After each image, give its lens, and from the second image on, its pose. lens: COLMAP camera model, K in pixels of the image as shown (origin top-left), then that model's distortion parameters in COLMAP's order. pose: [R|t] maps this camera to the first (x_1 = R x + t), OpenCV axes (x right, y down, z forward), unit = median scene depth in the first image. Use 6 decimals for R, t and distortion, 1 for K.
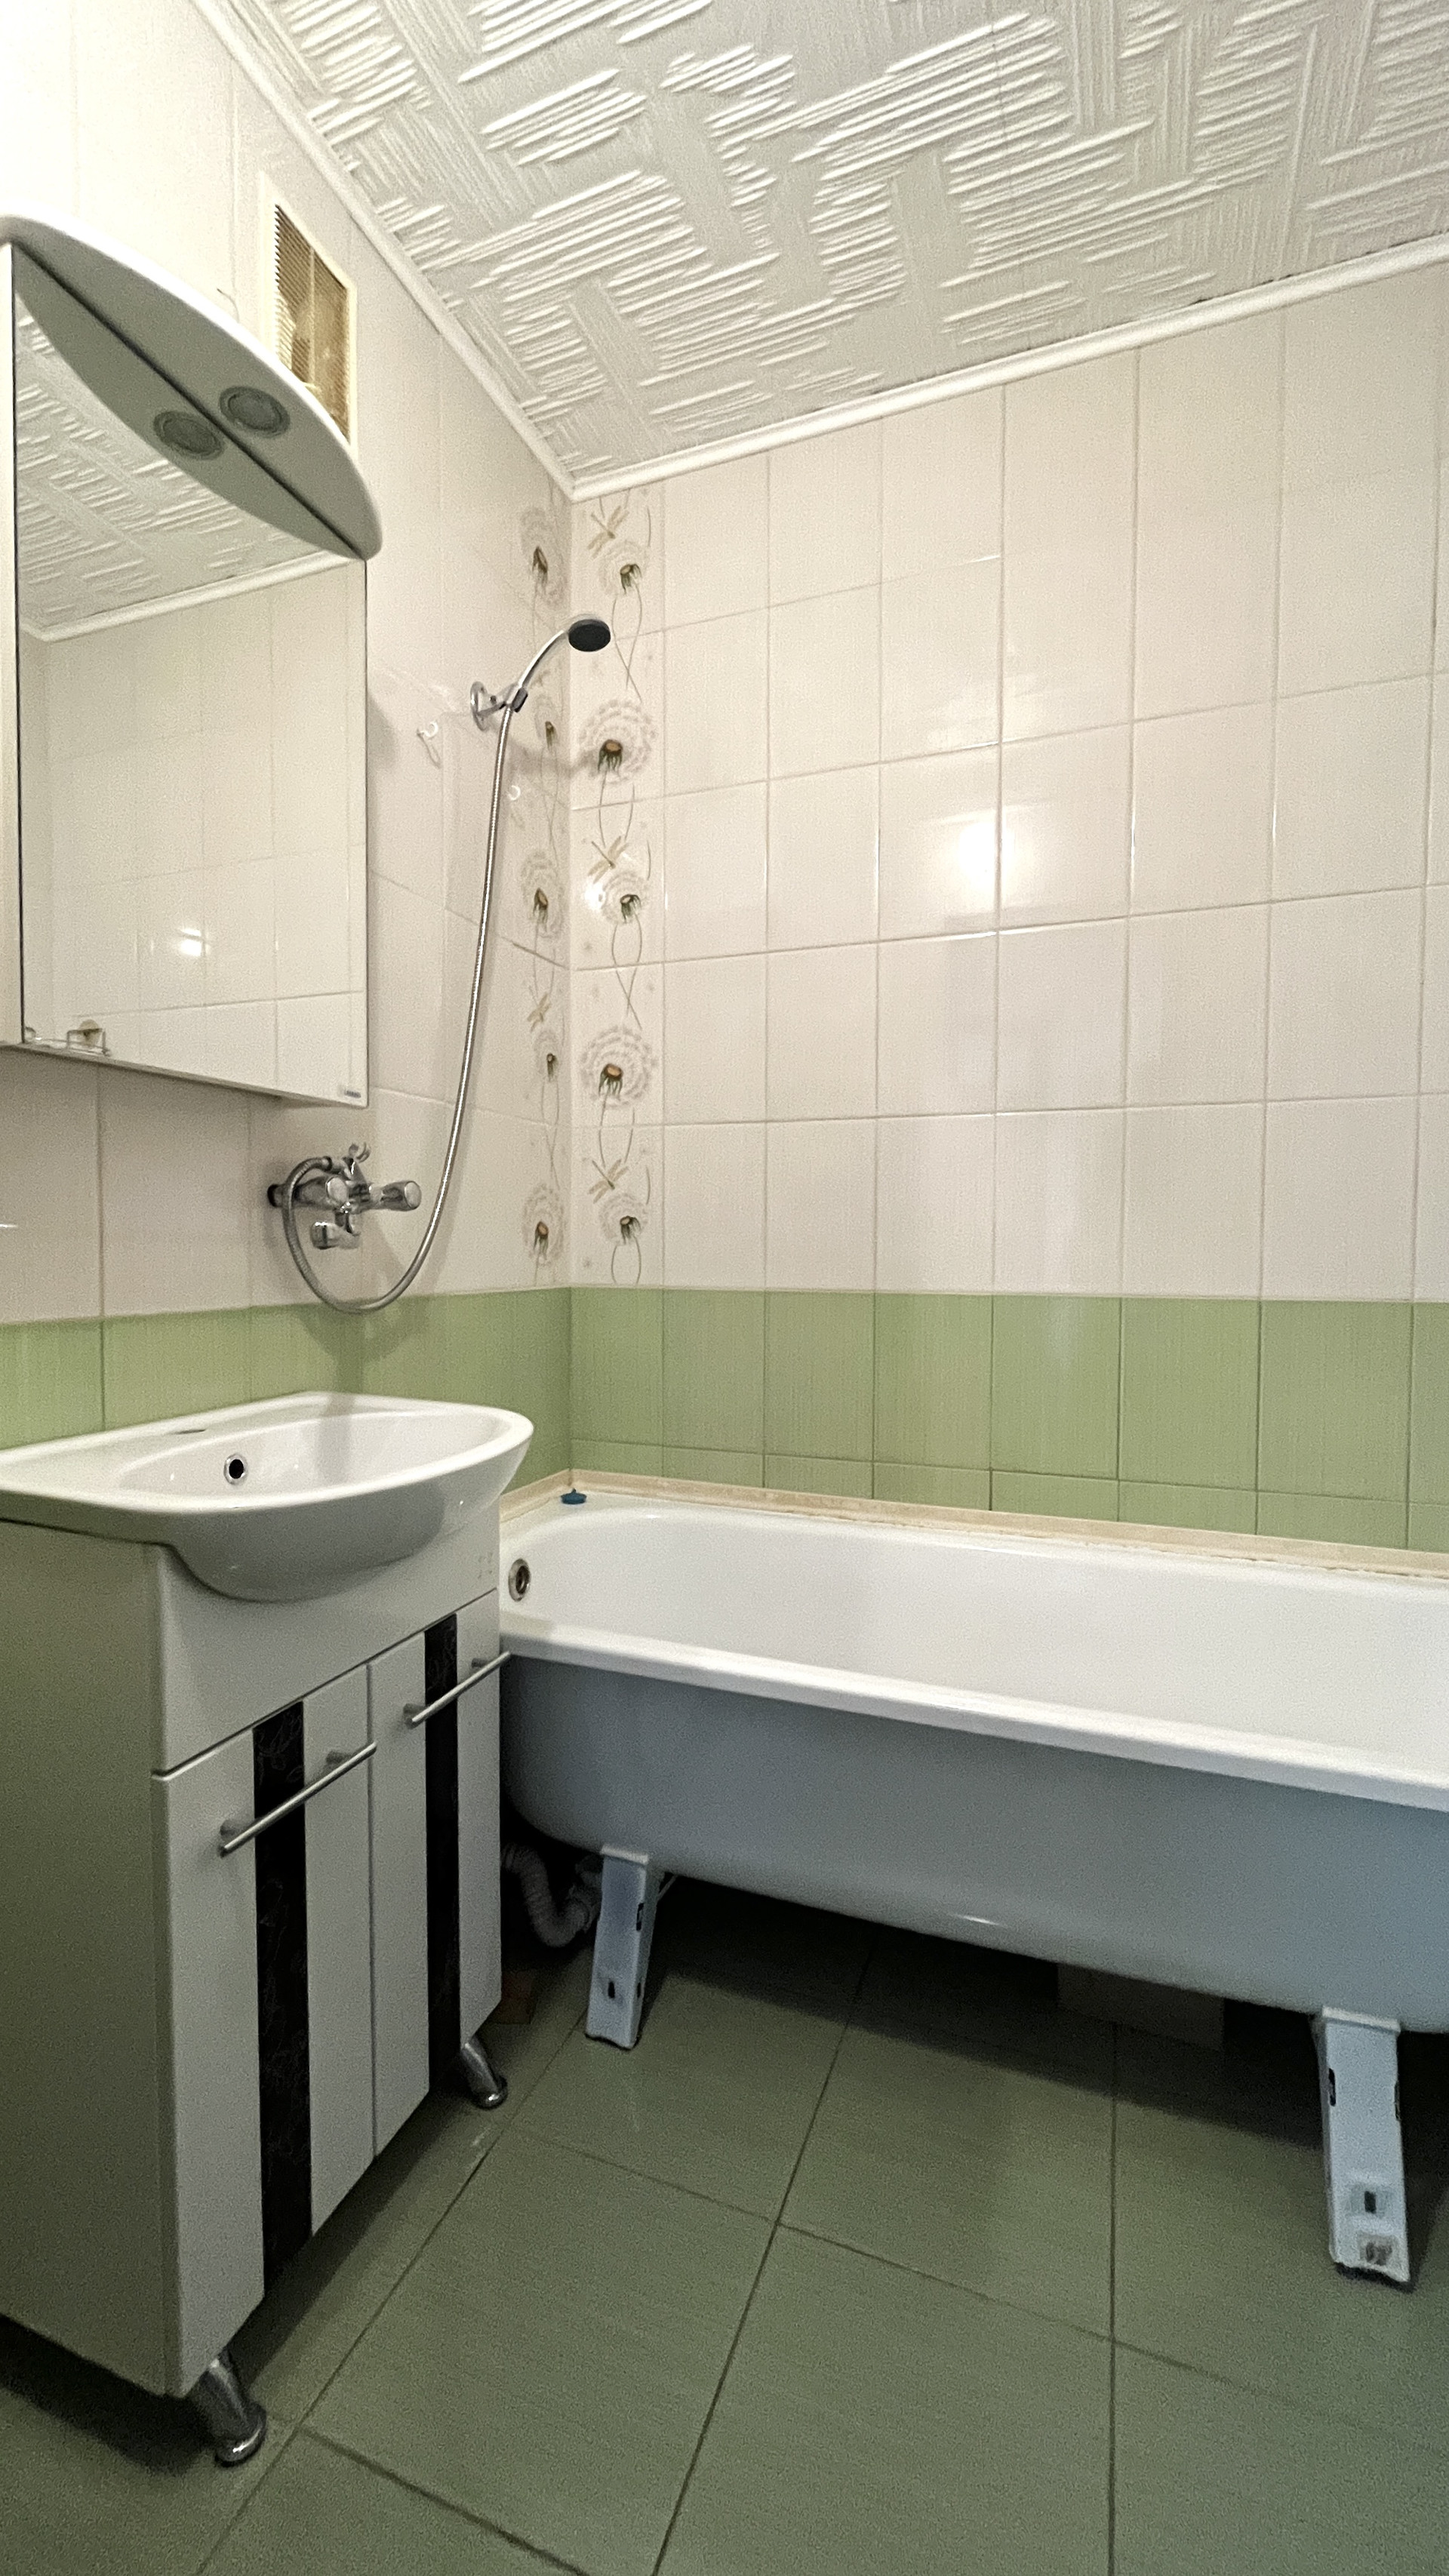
lens RADIAL K [[1045.5, 0, 722.6], [0, 1045.5, 1289.7], [0, 0, 1]] dist [-0.002127, -0.000502]
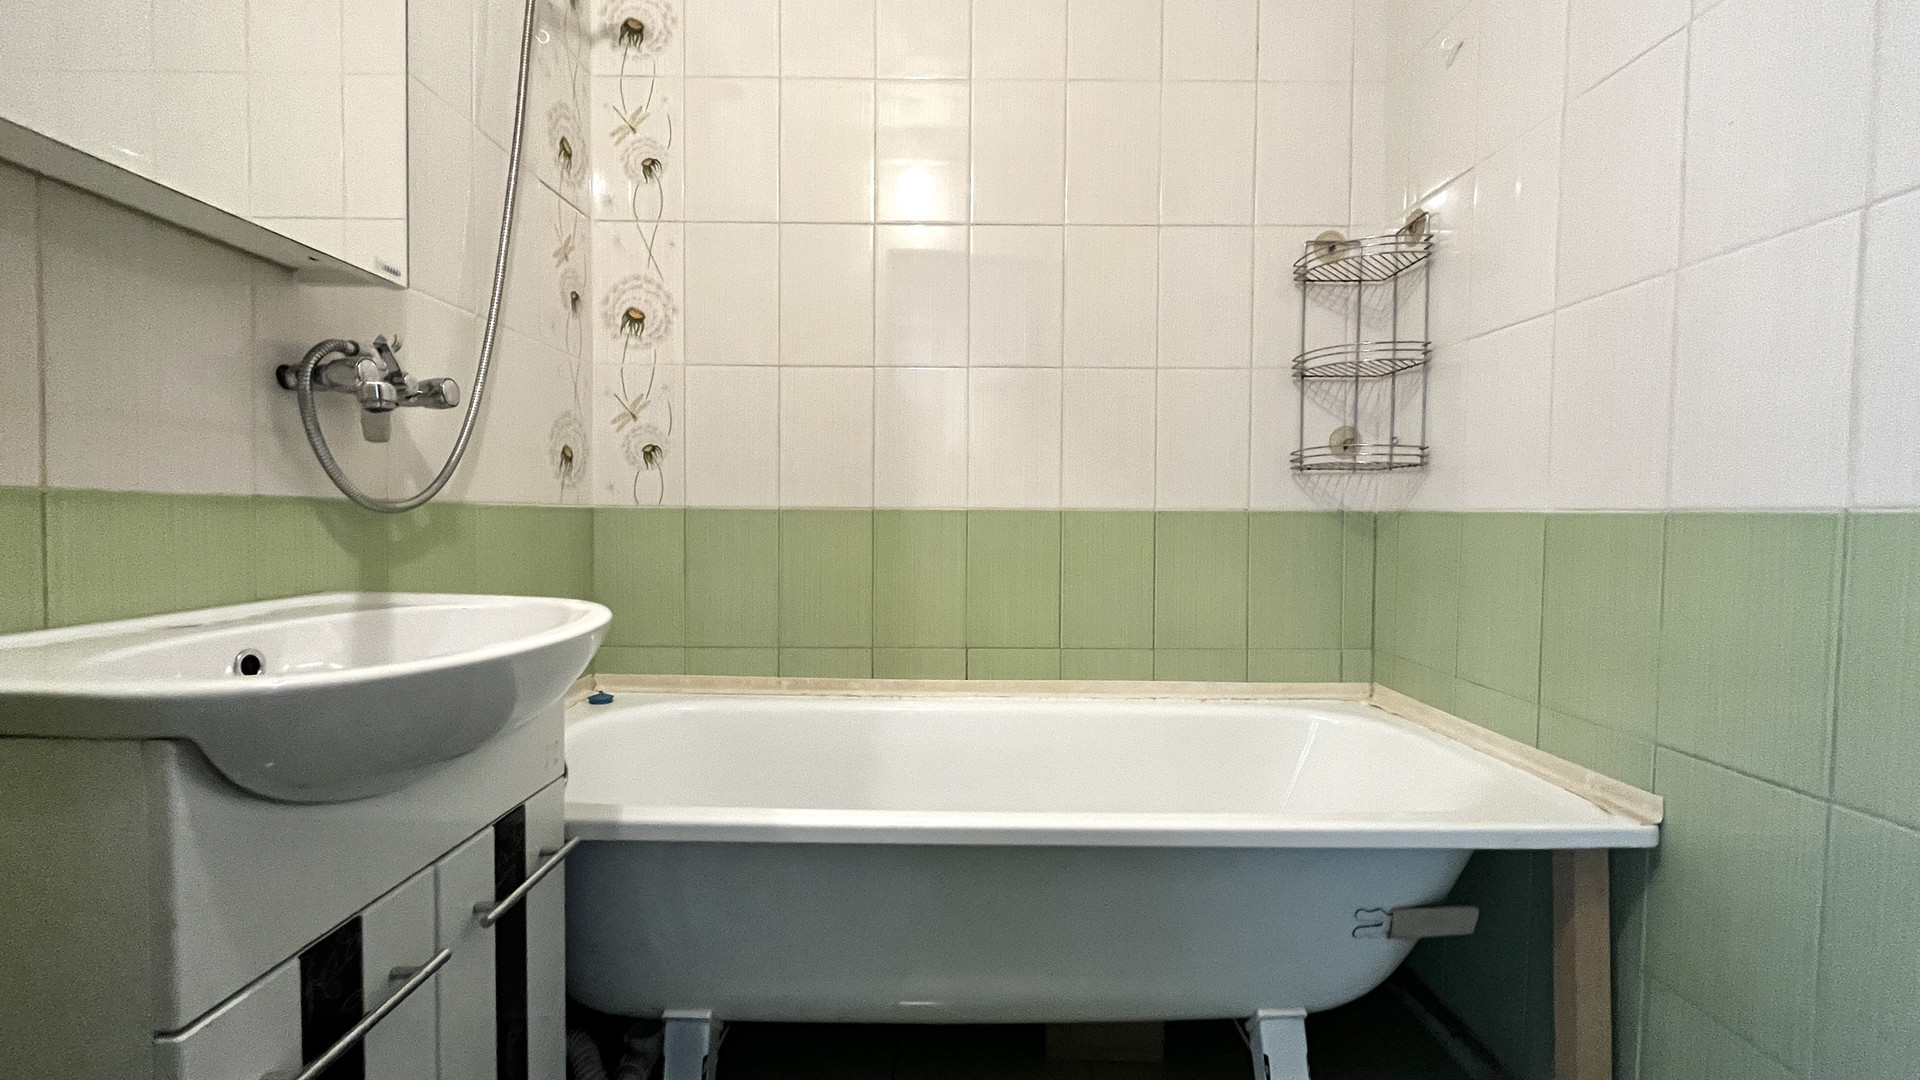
lens RADIAL K [[779.3, 0, 960.0], [0, 779.3, 540.0], [0, 0, 1]] dist [-0.002127, -0.000502]
pose [[0.934181, -0.007618, 0.356717, -0.098710], [0.011708, 0.999888, -0.009307, 0.054839], [-0.356607, 0.012871, 0.934166, 0.125309]]
